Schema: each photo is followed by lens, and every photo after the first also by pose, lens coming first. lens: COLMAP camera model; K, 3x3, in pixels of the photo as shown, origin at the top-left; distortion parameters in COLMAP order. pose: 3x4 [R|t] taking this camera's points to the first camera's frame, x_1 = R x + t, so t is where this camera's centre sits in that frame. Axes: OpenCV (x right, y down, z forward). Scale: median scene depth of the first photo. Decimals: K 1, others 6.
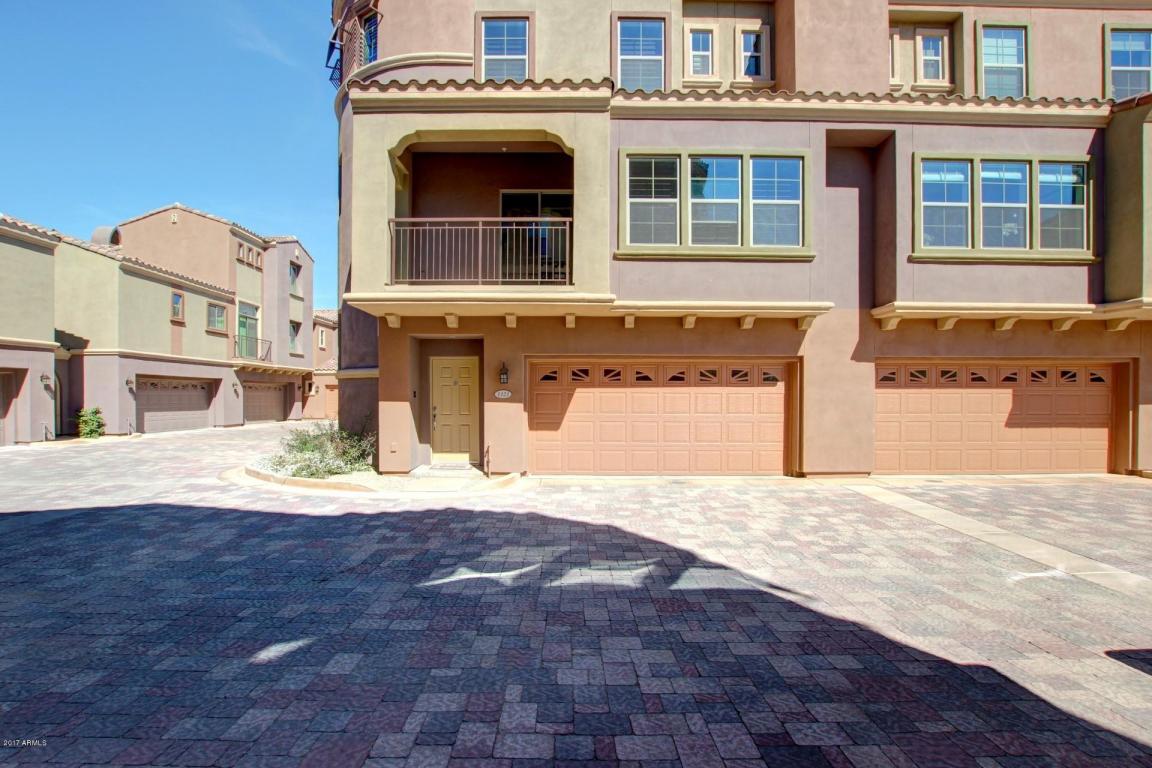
lens RADIAL K [[544.3, 0, 571.1], [0, 544.3, 403.0], [0, 0, 1]] dist [-0.025035, 0.000026]
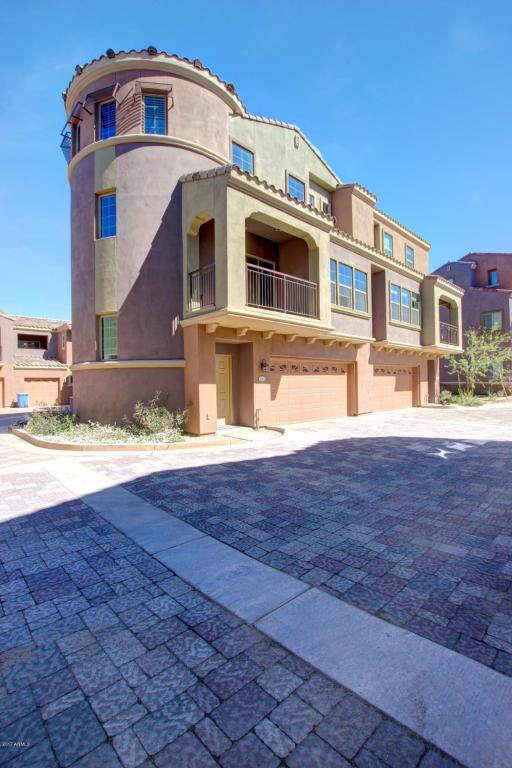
lens RADIAL K [[362.8, 0, 252.8], [0, 362.8, 381.7], [0, 0, 1]] dist [-0.025035, 0.000026]
pose [[0.723379, -0.008232, 0.690402, -0.959464], [0.025931, 0.999547, -0.015252, 0.009438], [-0.689964, 0.028936, 0.723265, 0.242323]]
